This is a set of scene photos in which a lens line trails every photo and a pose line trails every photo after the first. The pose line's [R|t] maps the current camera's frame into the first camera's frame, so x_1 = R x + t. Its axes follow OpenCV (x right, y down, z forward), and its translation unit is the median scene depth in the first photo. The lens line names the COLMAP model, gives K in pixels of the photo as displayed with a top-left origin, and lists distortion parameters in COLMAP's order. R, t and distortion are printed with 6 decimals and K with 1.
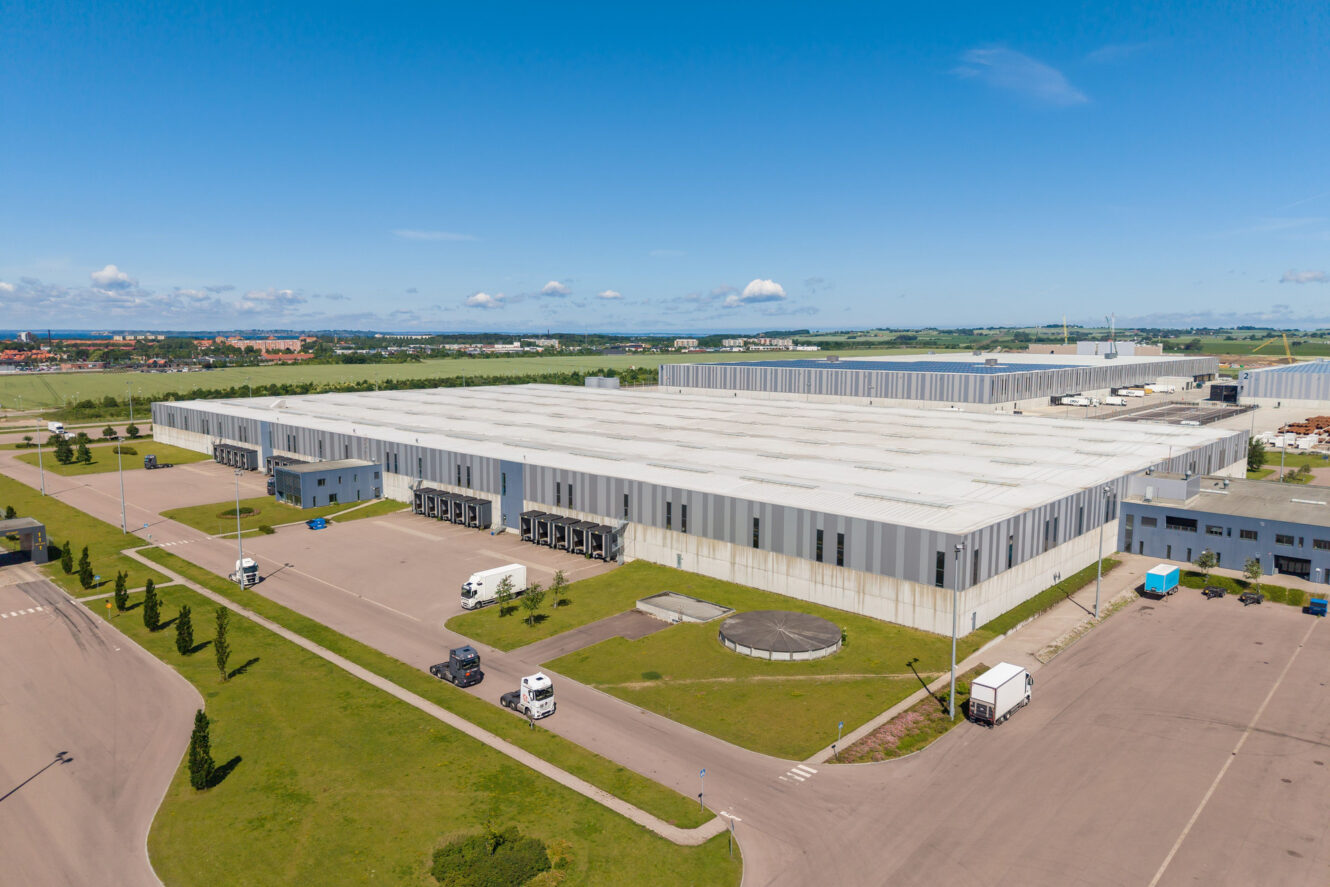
lens RADIAL K [[895.3, 0, 665.0], [0, 895.3, 443.5], [0, 0, 1]] dist [0.004601, -0.000938]
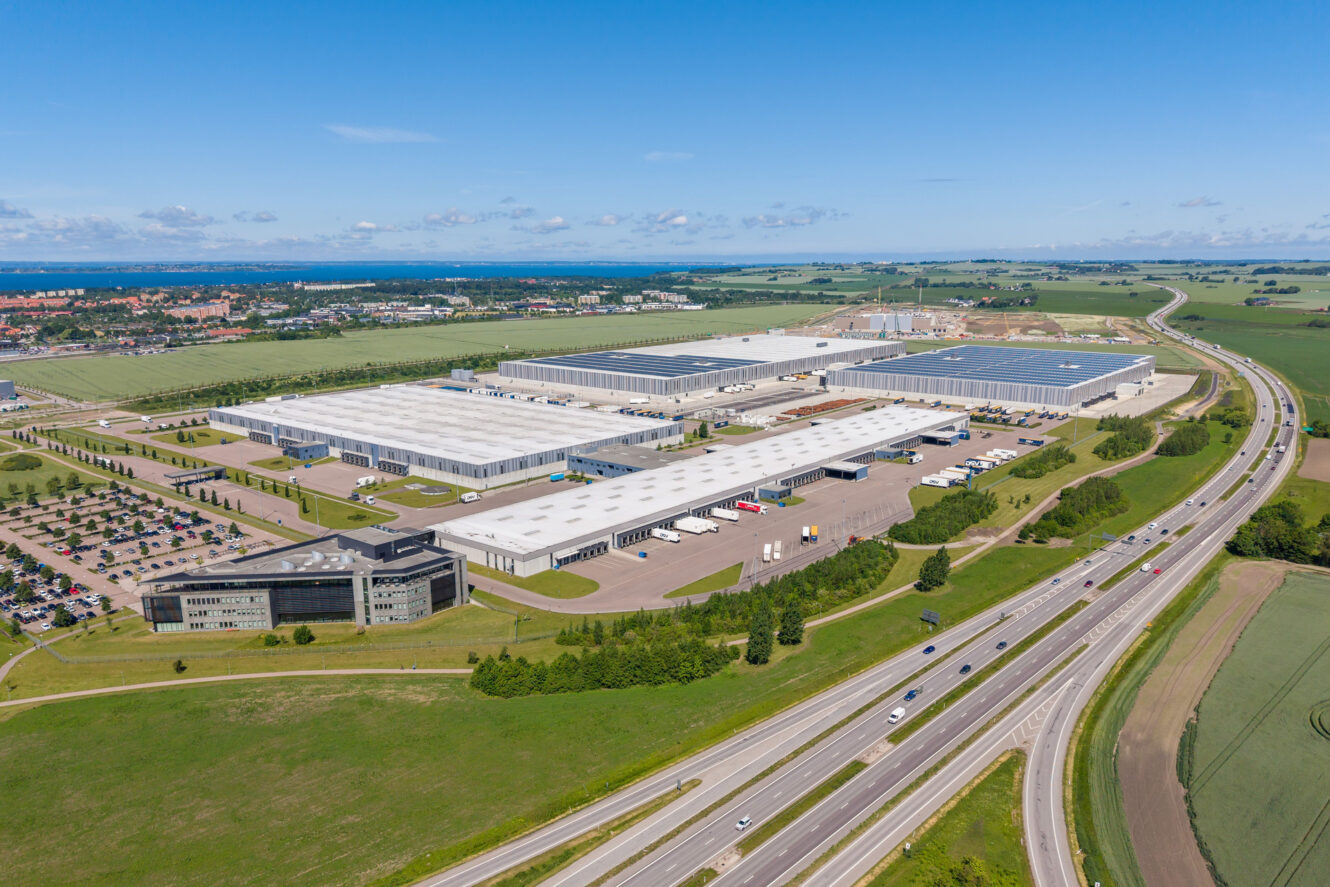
lens RADIAL K [[895.3, 0, 665.0], [0, 895.3, 443.5], [0, 0, 1]] dist [0.004601, -0.000938]
pose [[0.996947, -0.015124, 0.076598, 0.527286], [0.009911, 0.997637, 0.067987, -0.163550], [-0.077445, -0.067020, 0.994741, -1.908216]]
